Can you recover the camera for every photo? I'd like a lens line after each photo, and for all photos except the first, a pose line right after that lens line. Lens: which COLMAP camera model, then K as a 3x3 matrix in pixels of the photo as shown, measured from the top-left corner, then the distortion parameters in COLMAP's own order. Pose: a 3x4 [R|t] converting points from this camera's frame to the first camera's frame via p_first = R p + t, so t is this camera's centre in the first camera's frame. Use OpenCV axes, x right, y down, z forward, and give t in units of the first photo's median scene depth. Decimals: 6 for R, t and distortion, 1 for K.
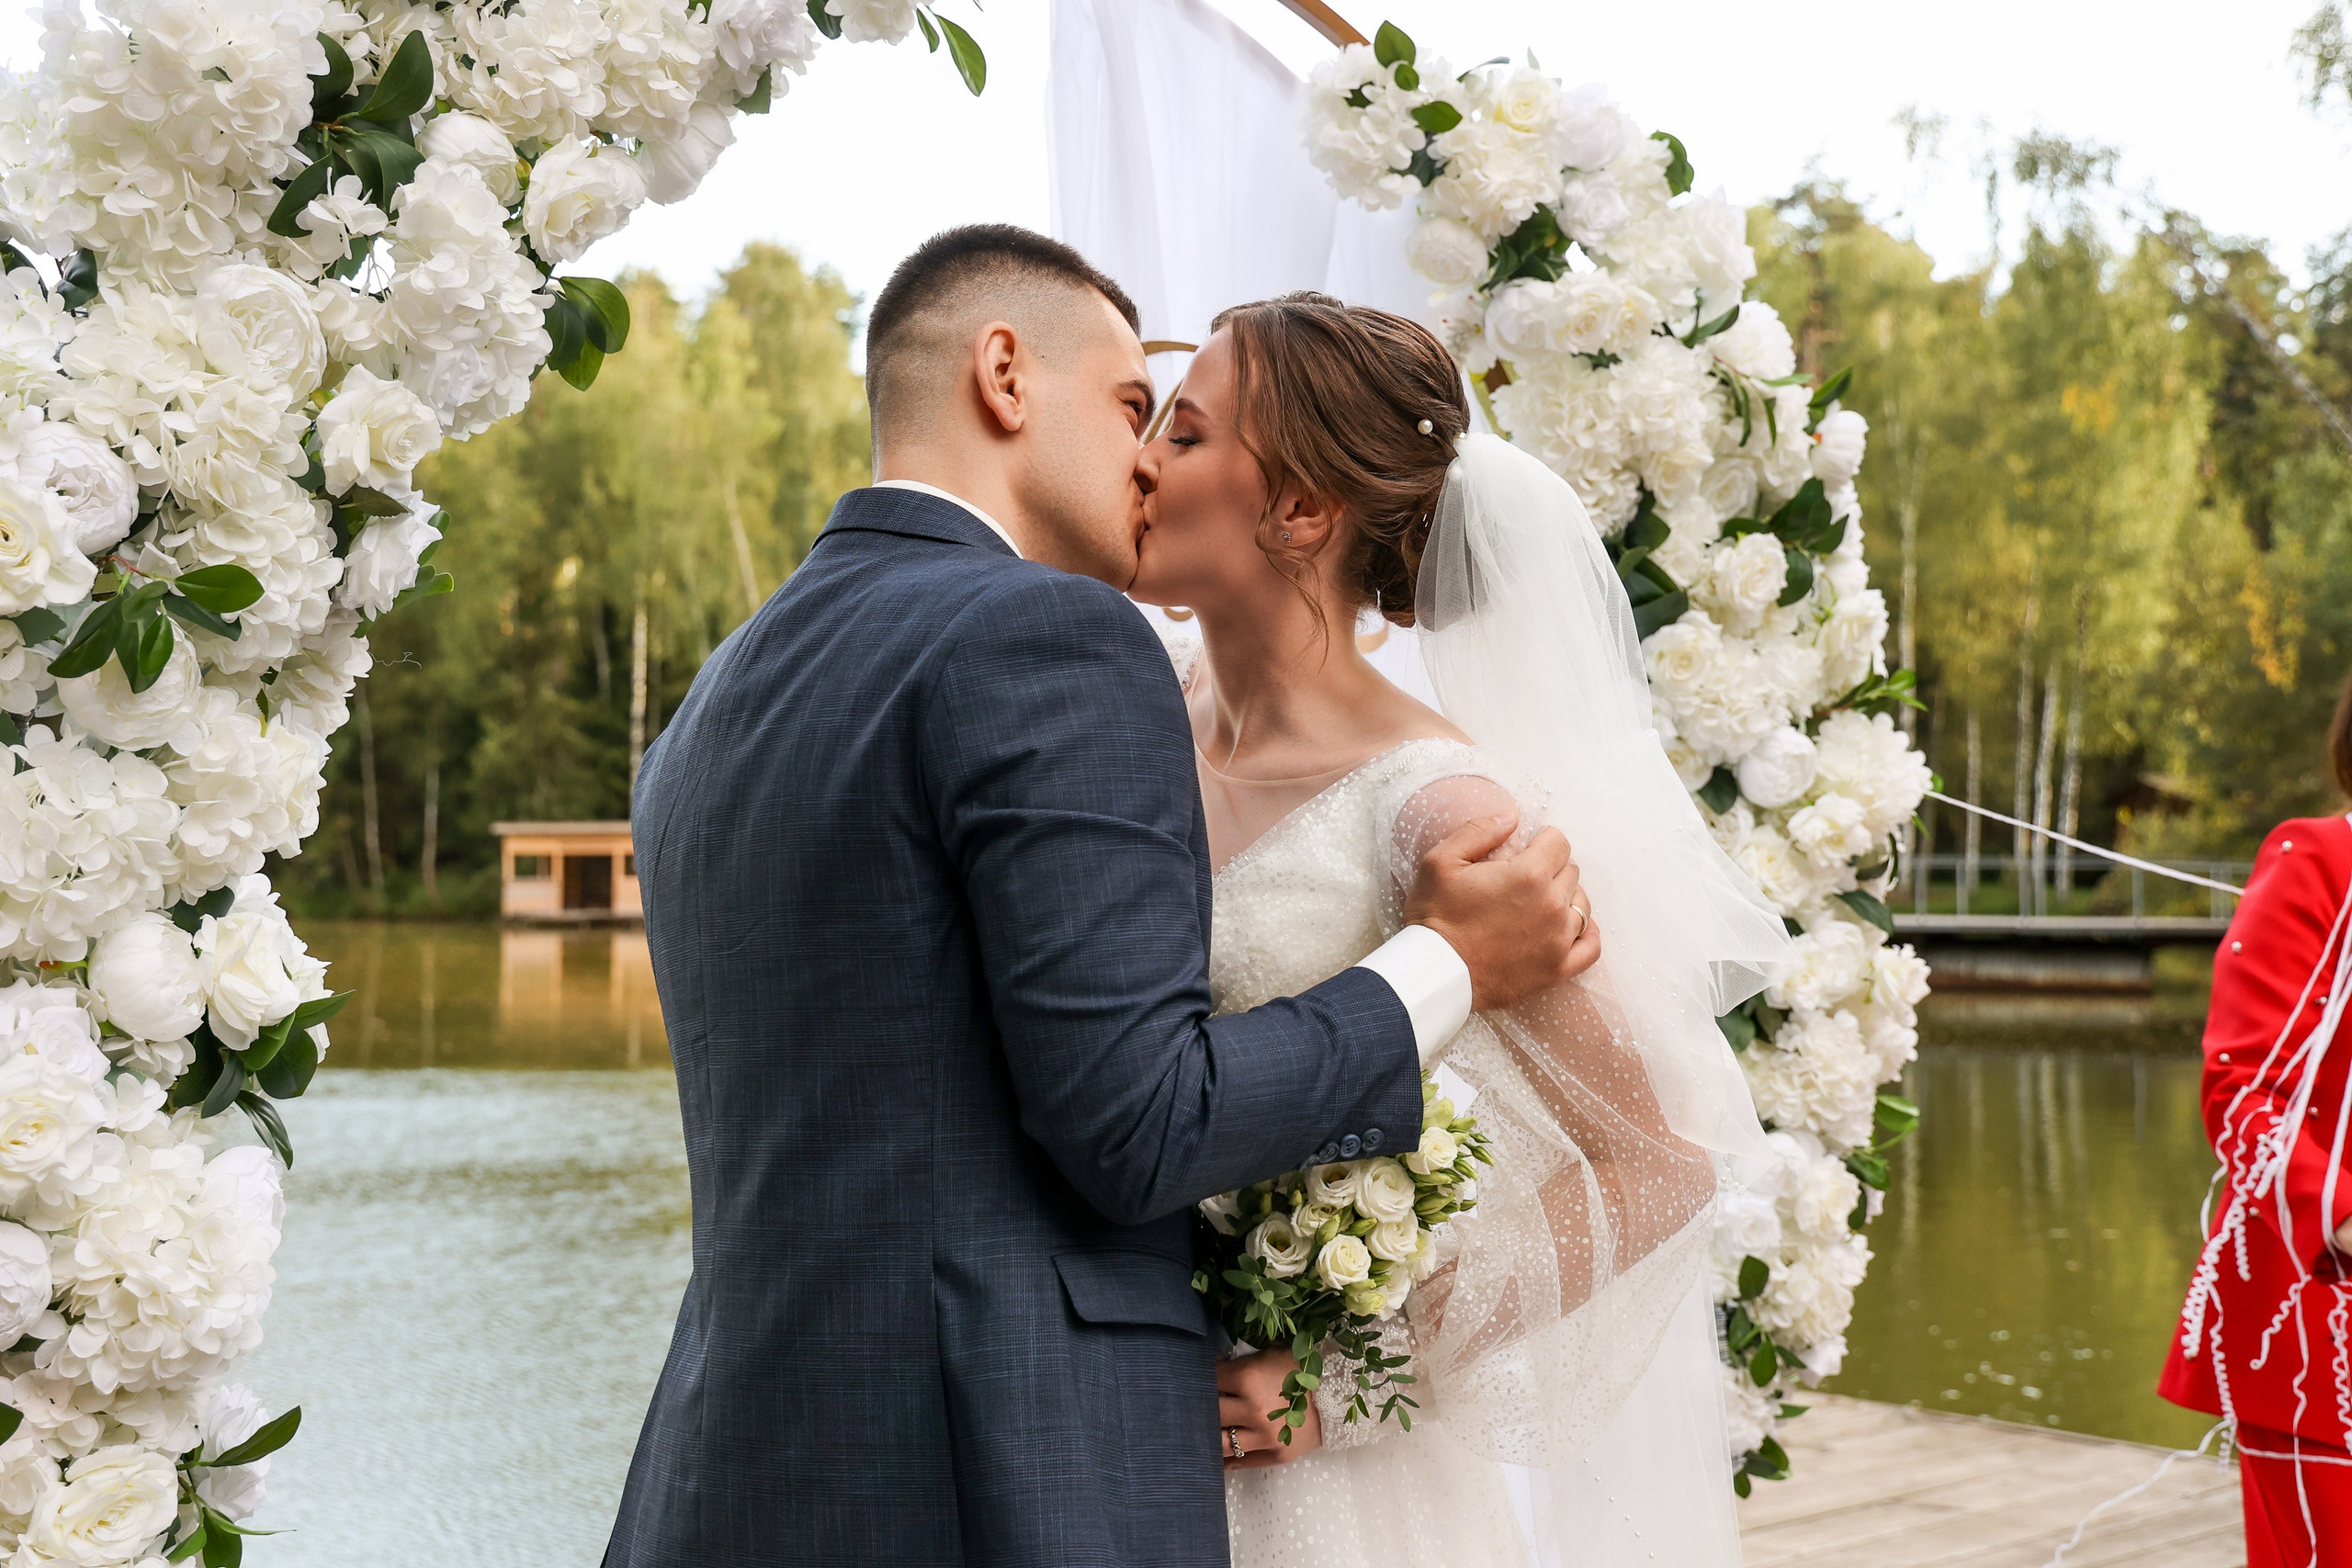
lens RADIAL K [[2976.1, 0, 1188.6], [0, 2976.1, 794.2], [0, 0, 1]] dist [0.116679, 0.000000]
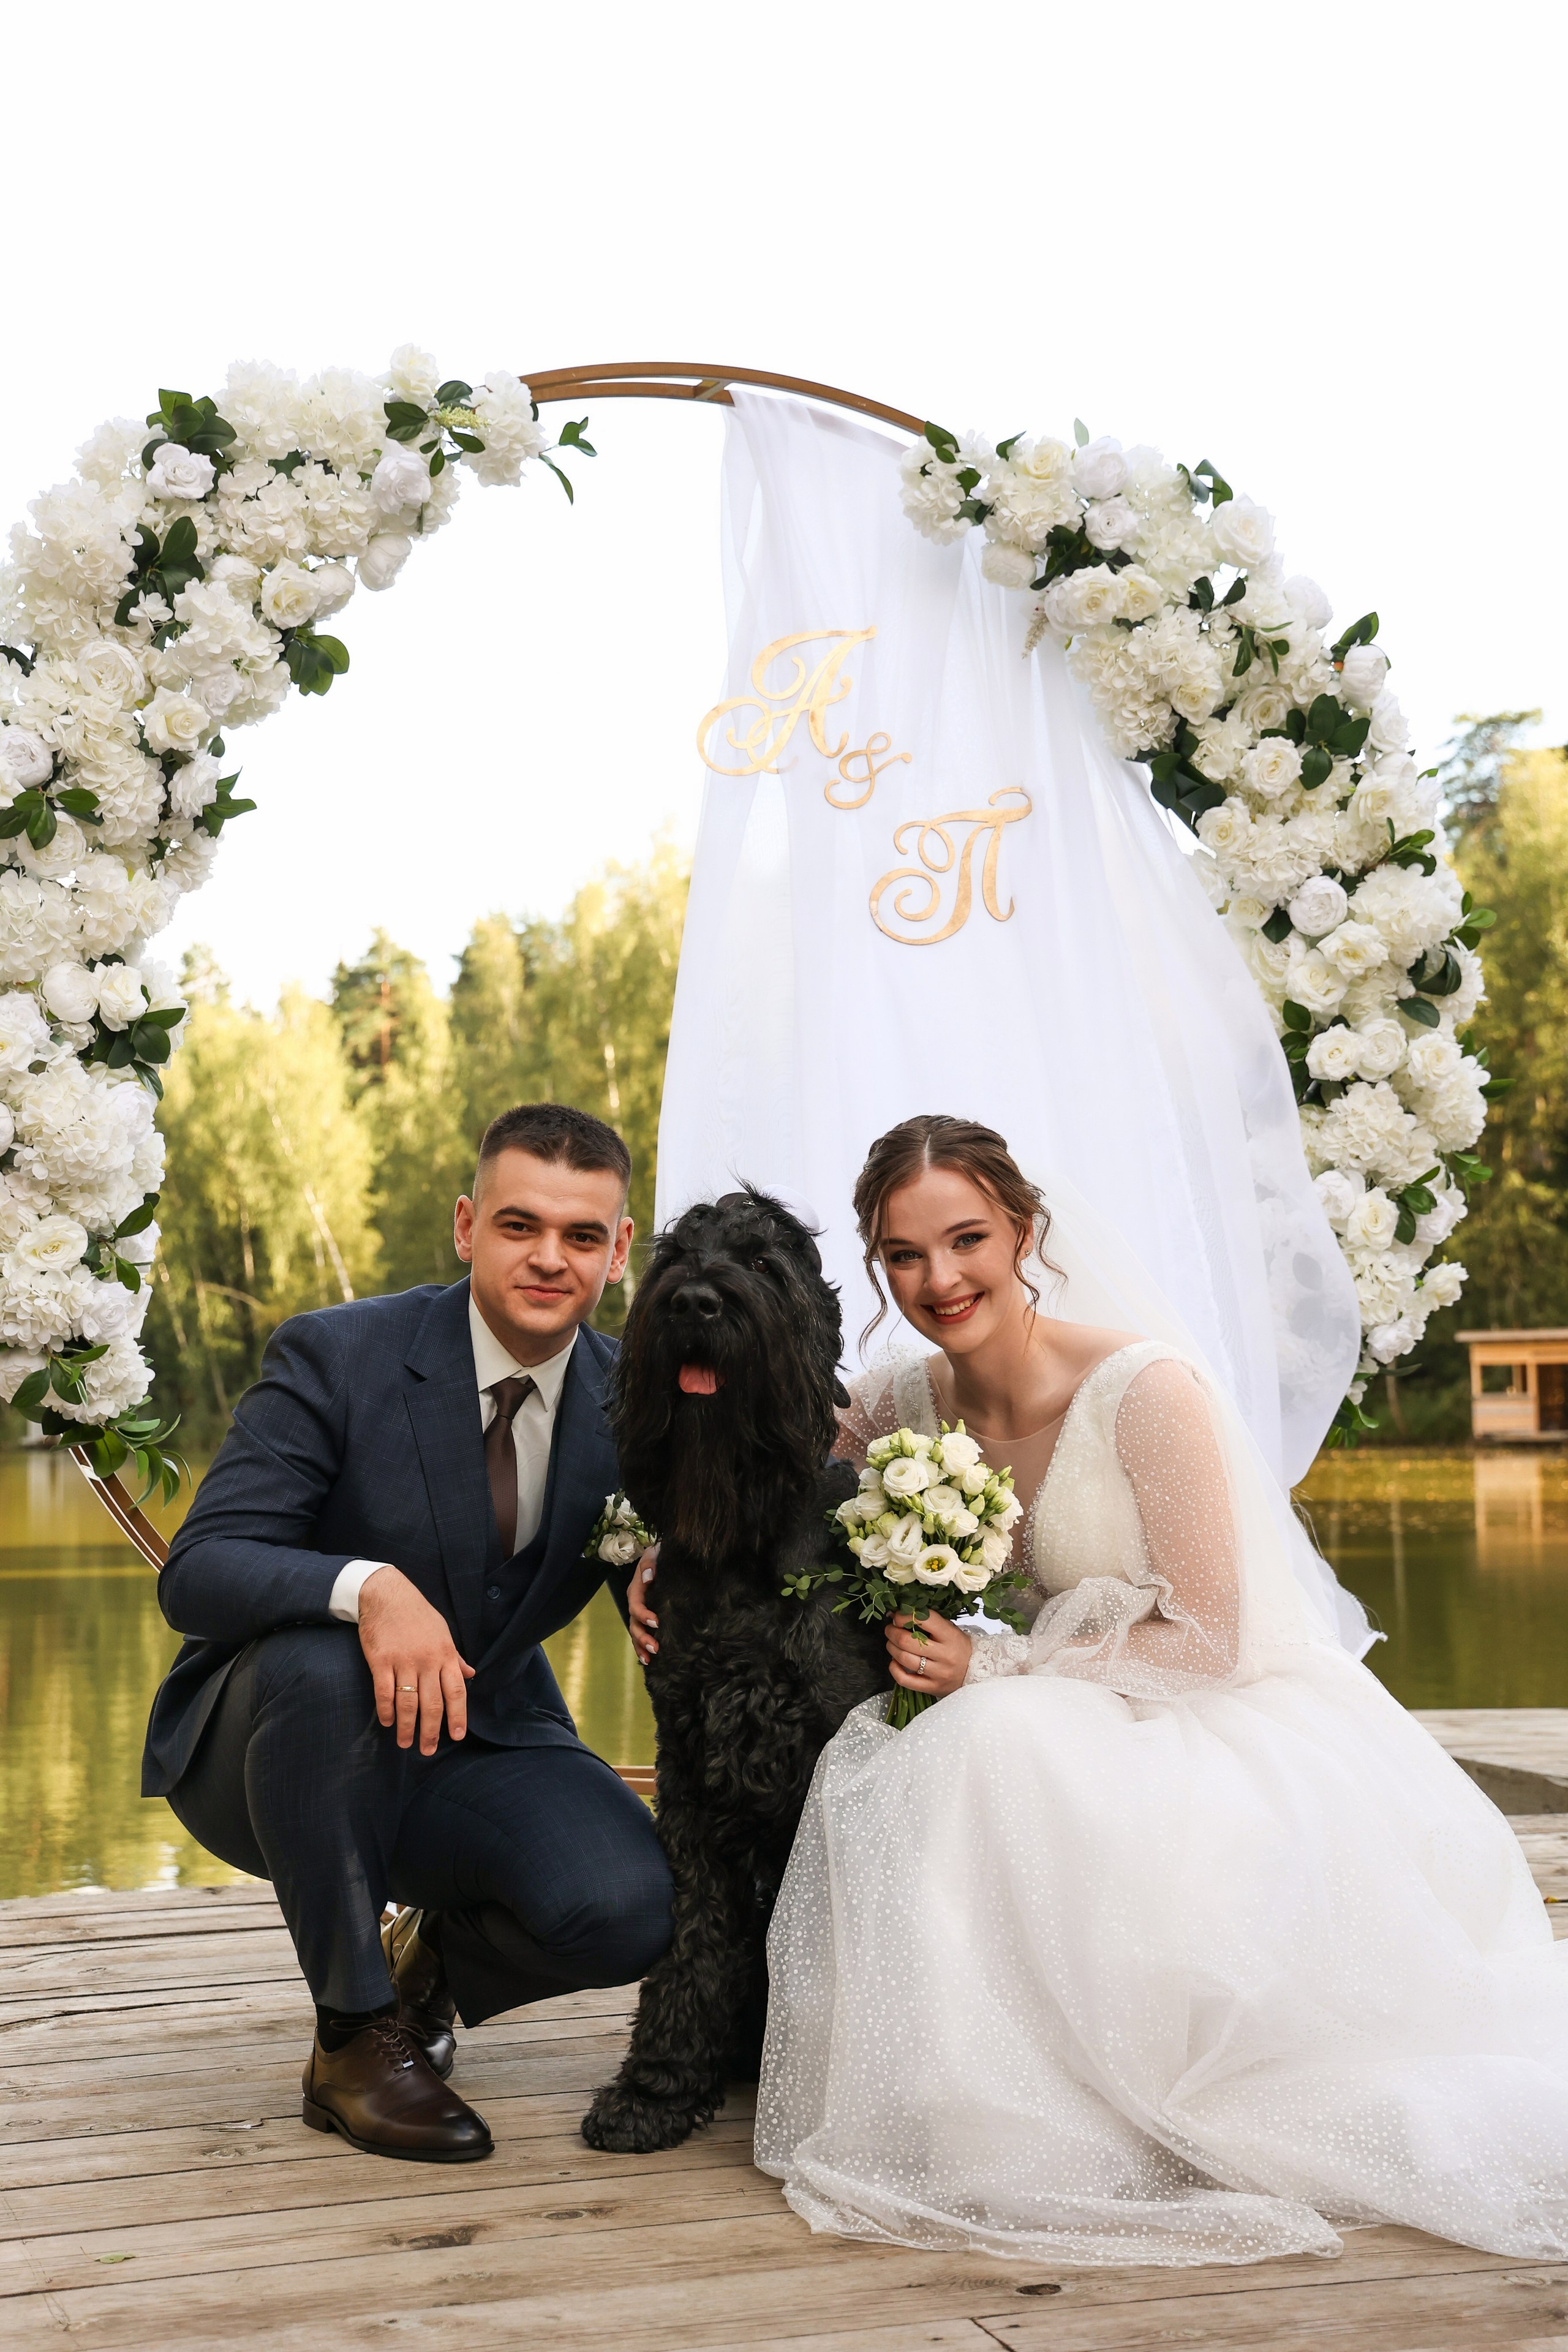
lens RADIAL K [[3443.7, 0, 786.1], [0, 3443.7, 1183.9], [0, 0, 1]] dist [0.213151, 0.000000]
pose [[0.907081, -0.044987, -0.418545, 0.712403], [0.029160, 0.998600, -0.044137, 0.203771], [0.419944, 0.027831, 0.907123, -0.618340]]
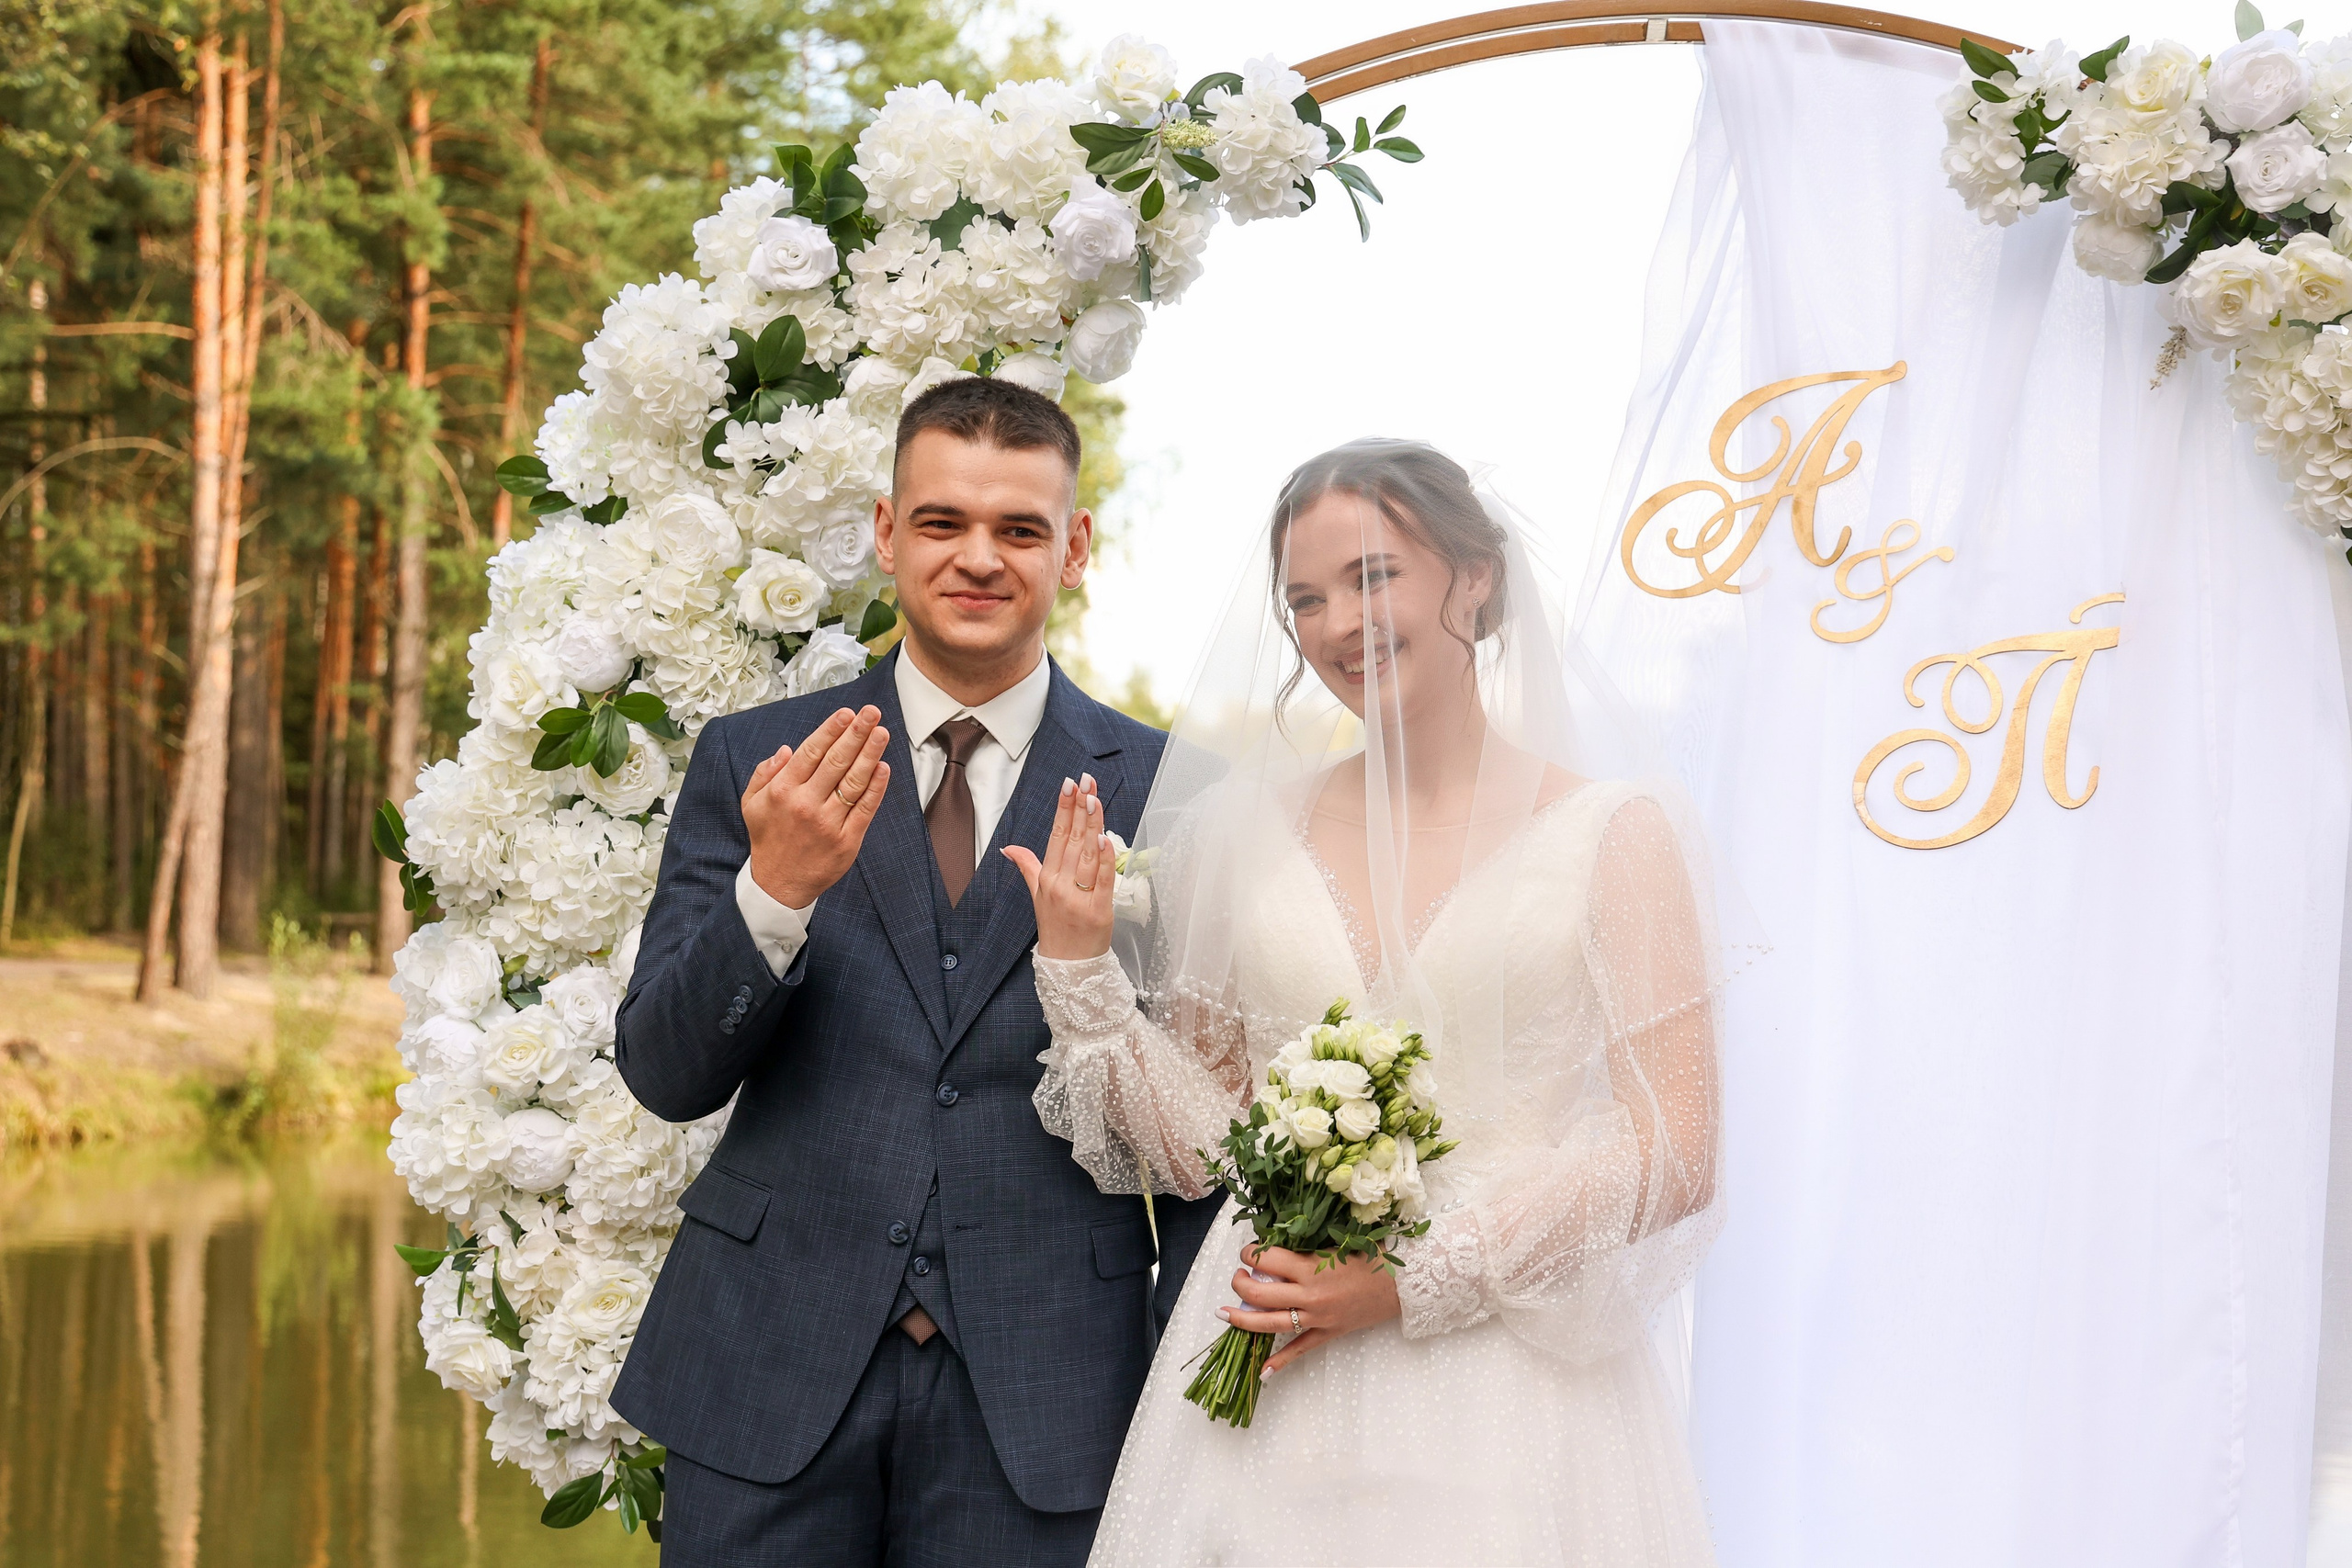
lens RADIAL K [[3496.9, 0, 1224.8], [0, 3496.9, 802.3], [0, 0, 1]] dist [0.238555, 0.000000]
pose [[0.606075, -0.030168, -0.794835, 0.830087], [0.014680, 0.999535, -0.026744, 0.021024], [0.795272, 0.004541, 0.606236, 0.093164]]
